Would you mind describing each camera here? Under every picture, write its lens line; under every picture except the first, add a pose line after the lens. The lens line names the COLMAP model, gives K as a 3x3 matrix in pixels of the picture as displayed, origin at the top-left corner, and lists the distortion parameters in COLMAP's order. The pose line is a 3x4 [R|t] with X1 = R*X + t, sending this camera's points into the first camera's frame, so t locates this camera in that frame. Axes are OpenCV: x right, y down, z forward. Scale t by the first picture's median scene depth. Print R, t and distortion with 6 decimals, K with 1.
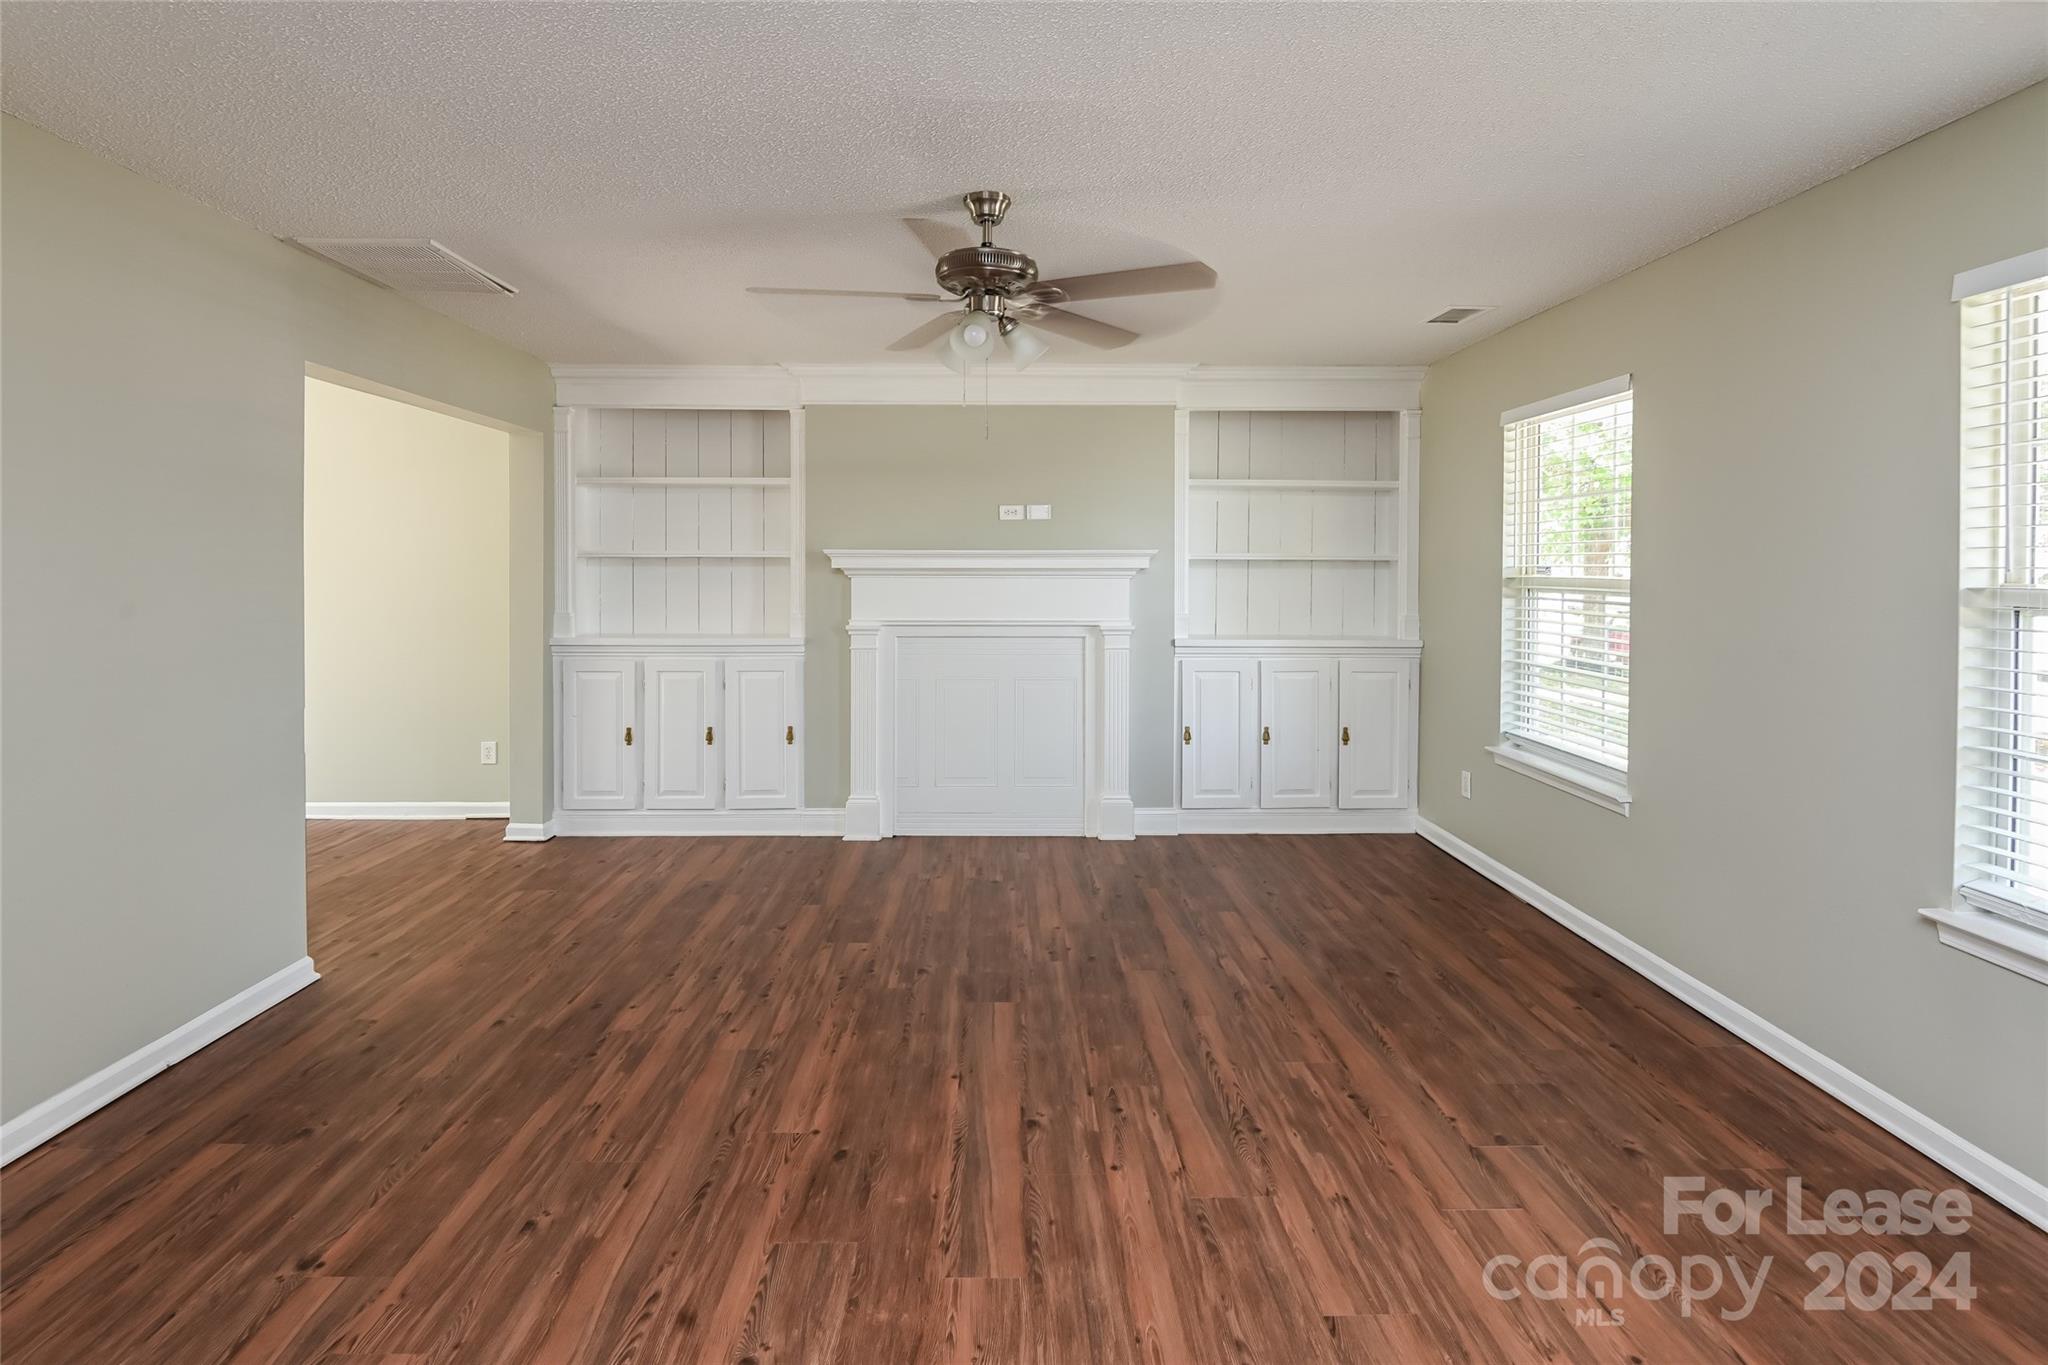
lens RADIAL K [[997.6, 0, 1024.0], [0, 997.6, 682.5], [0, 0, 1]] dist [-0.000781, -0.000359]
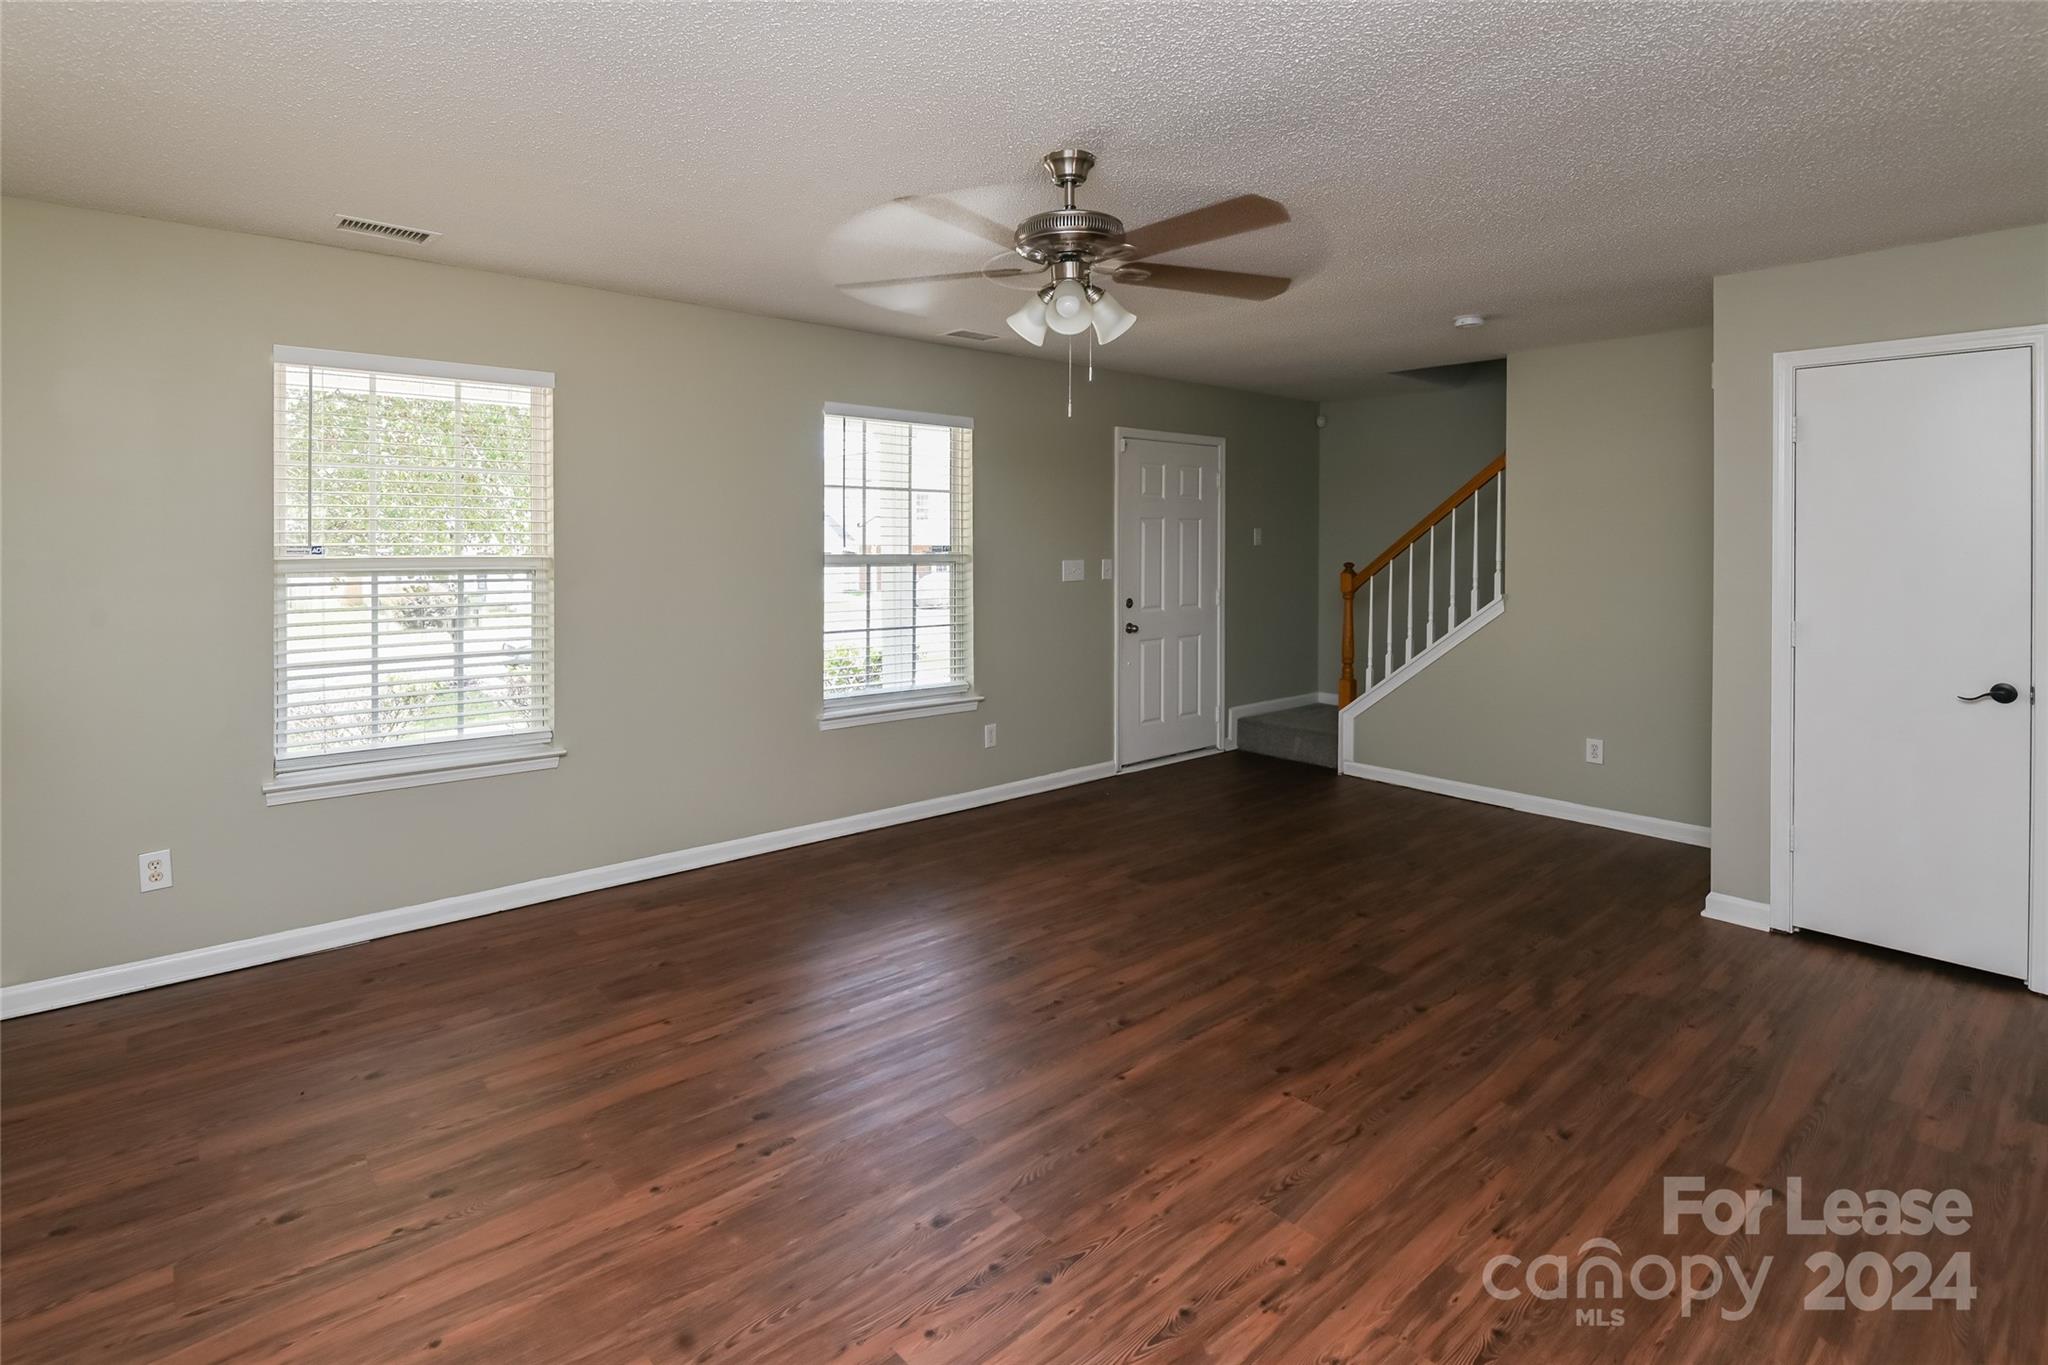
lens RADIAL K [[997.6, 0, 1024.0], [0, 997.6, 682.5], [0, 0, 1]] dist [-0.000781, -0.000359]
pose [[-0.645138, -0.116292, 0.755164, -0.716453], [0.084349, 0.971468, 0.221662, -0.202906], [-0.759396, 0.206700, -0.616922, 1.645949]]
